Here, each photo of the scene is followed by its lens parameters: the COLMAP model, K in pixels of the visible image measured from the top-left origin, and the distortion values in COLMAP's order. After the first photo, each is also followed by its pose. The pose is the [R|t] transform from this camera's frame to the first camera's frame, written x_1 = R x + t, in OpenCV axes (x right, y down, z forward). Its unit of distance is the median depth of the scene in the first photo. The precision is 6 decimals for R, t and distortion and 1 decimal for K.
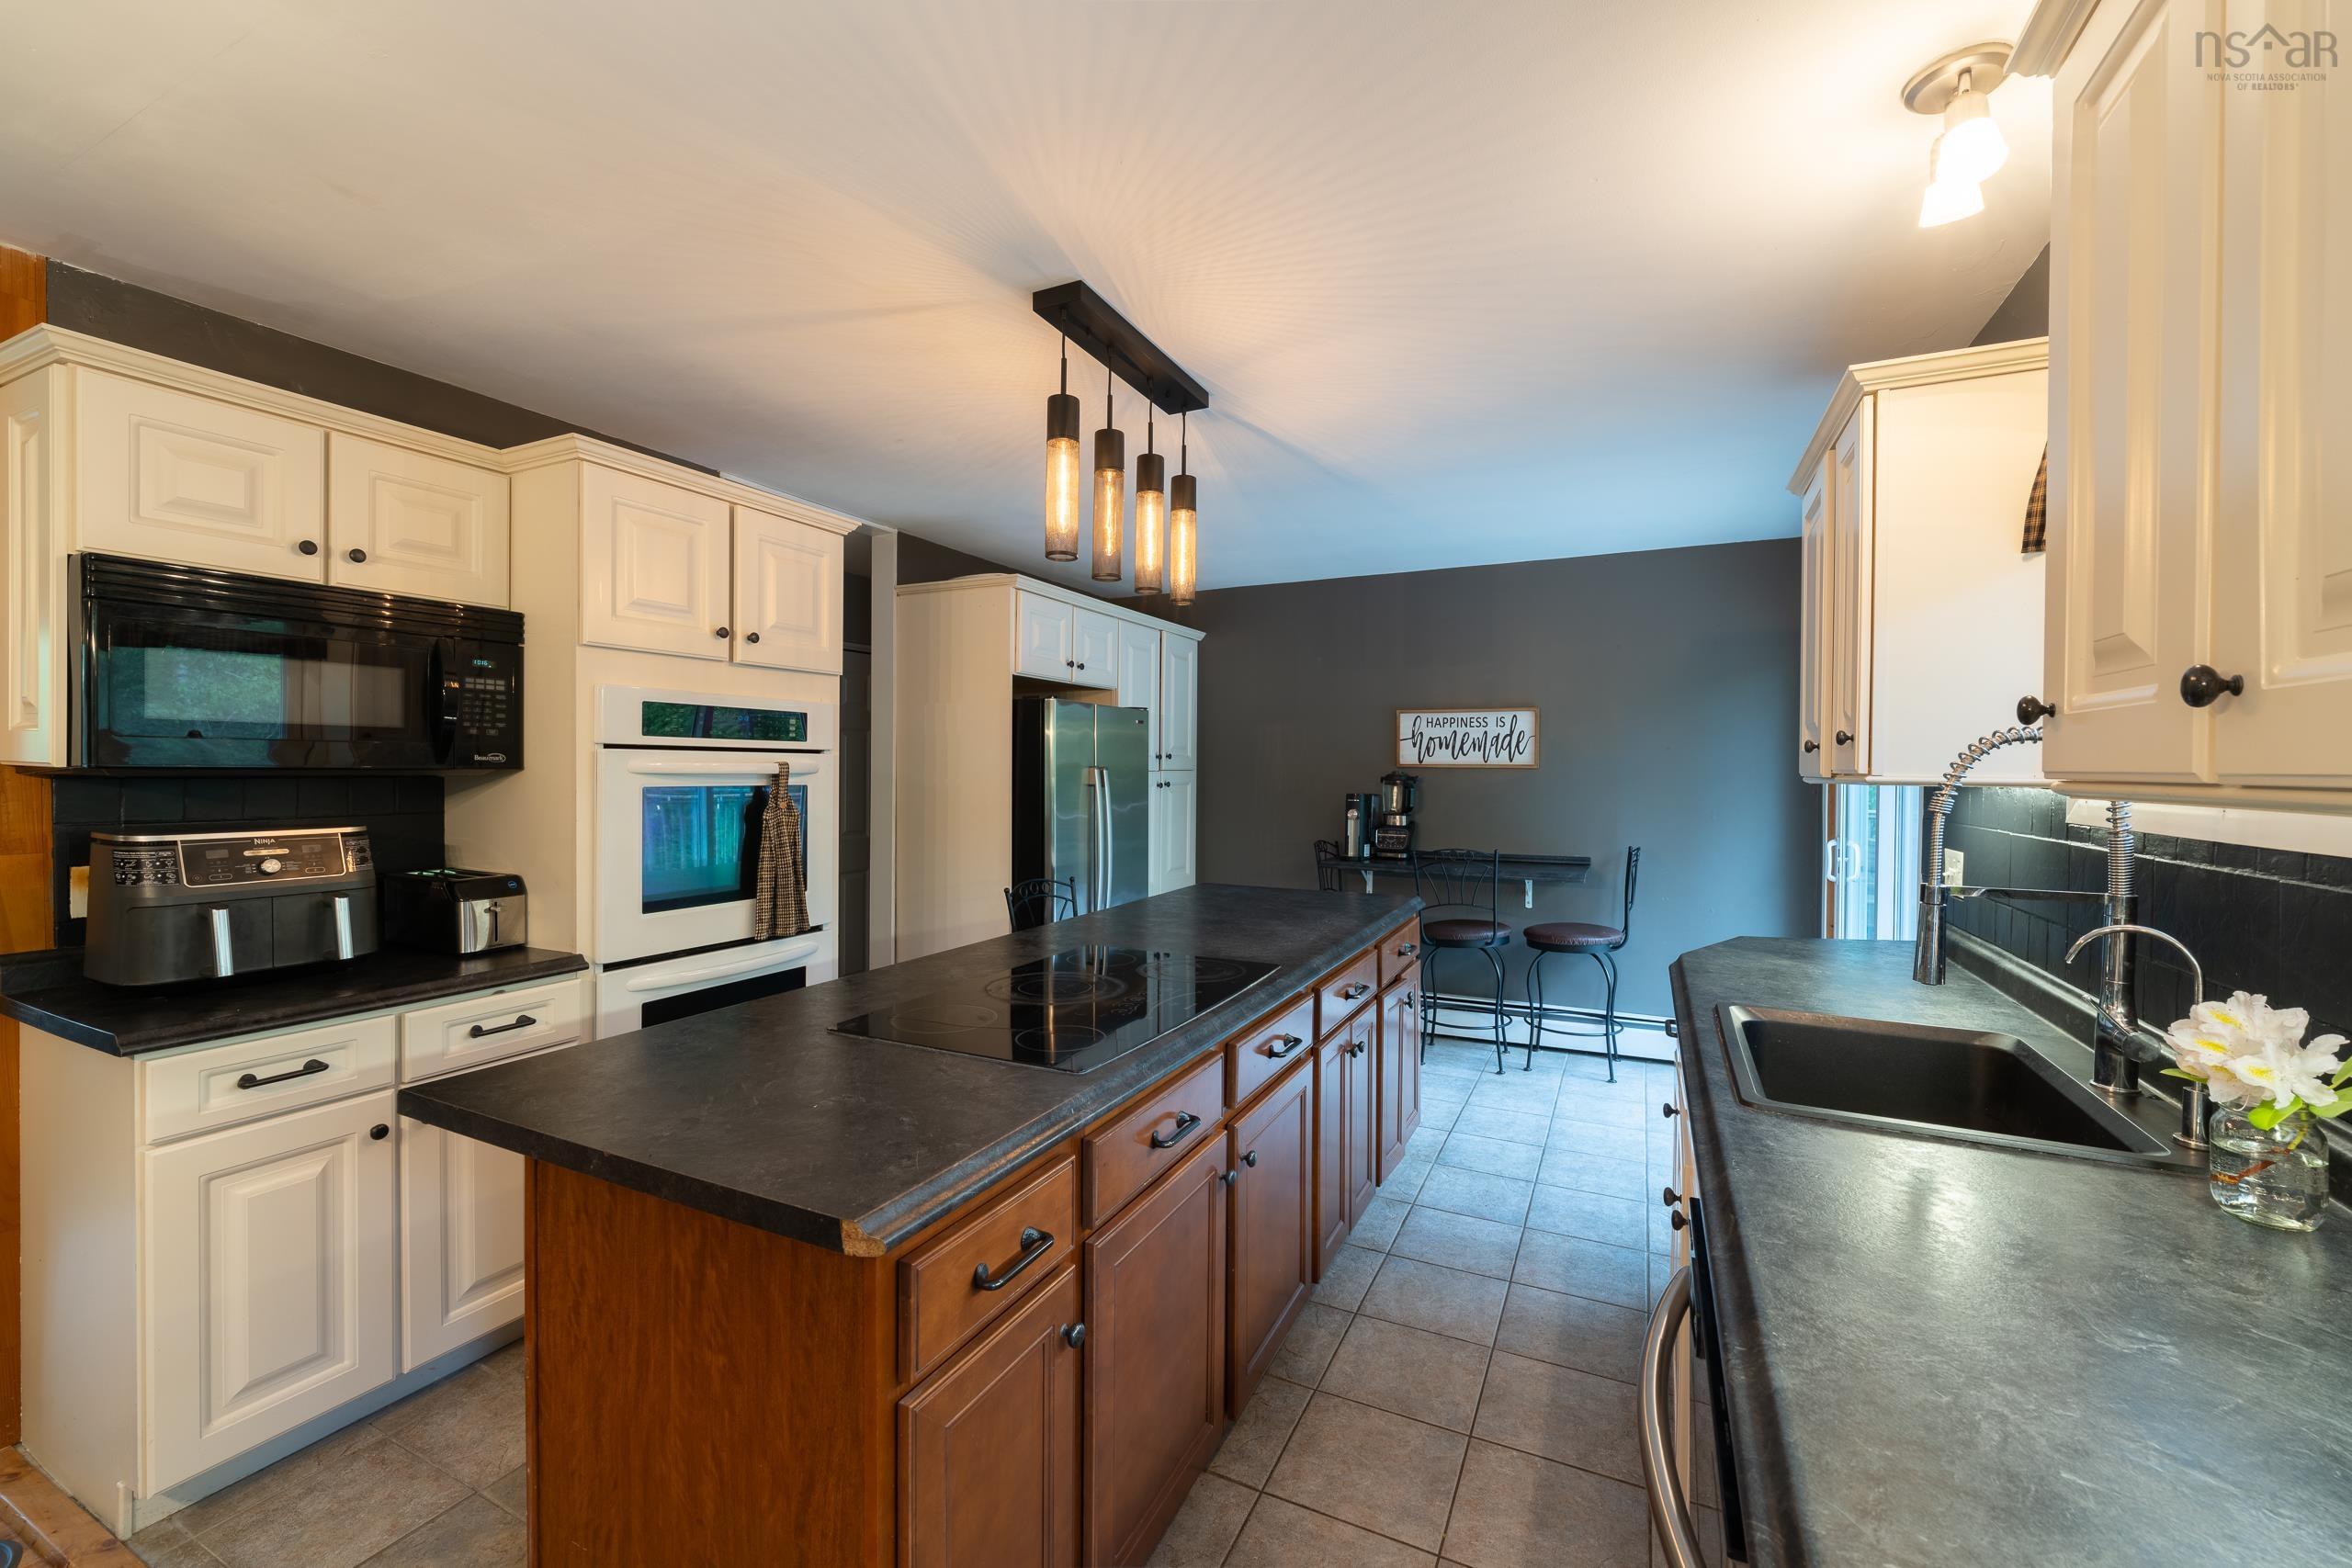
lens RADIAL K [[965.1, 0, 1170.2], [0, 965.1, 770.9], [0, 0, 1]] dist [-0.000567, -0.000011]
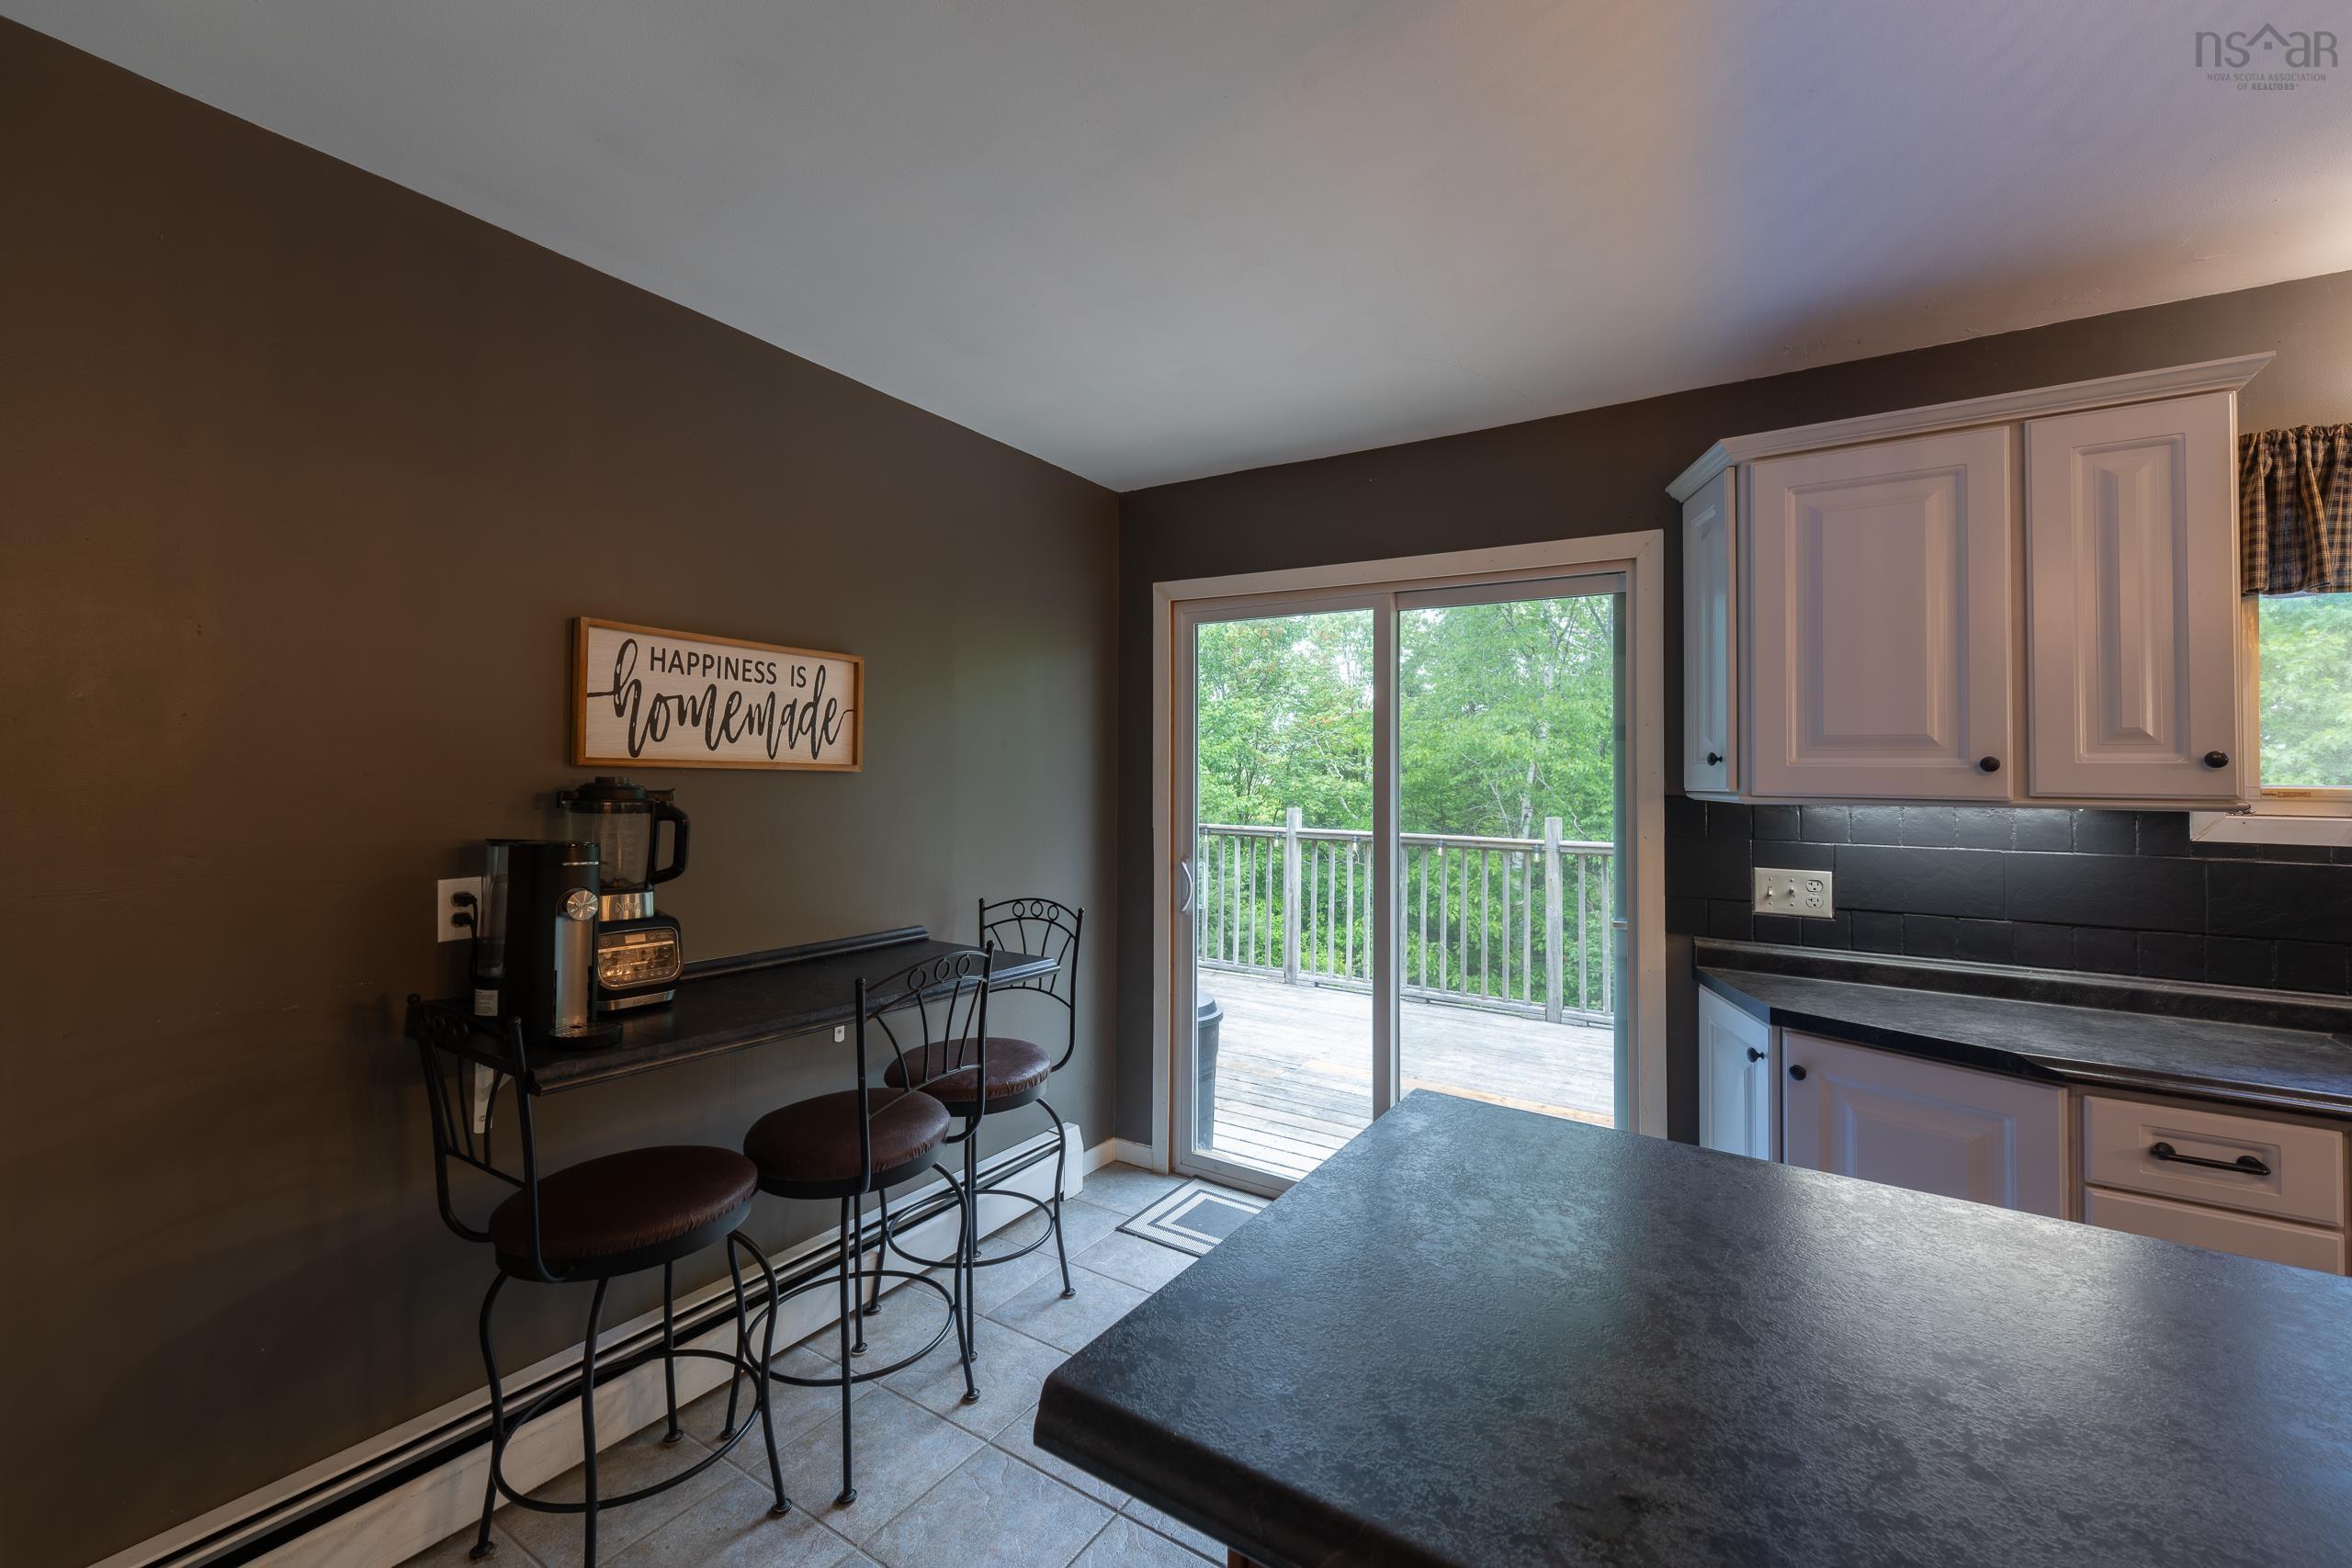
lens RADIAL K [[965.1, 0, 1170.2], [0, 965.1, 770.9], [0, 0, 1]] dist [-0.000567, -0.000011]
pose [[0.127055, 0.010301, 0.991842, -0.114627], [-0.001219, 0.999947, -0.010229, 0.001714], [-0.991895, 0.000091, 0.127060, 0.743080]]
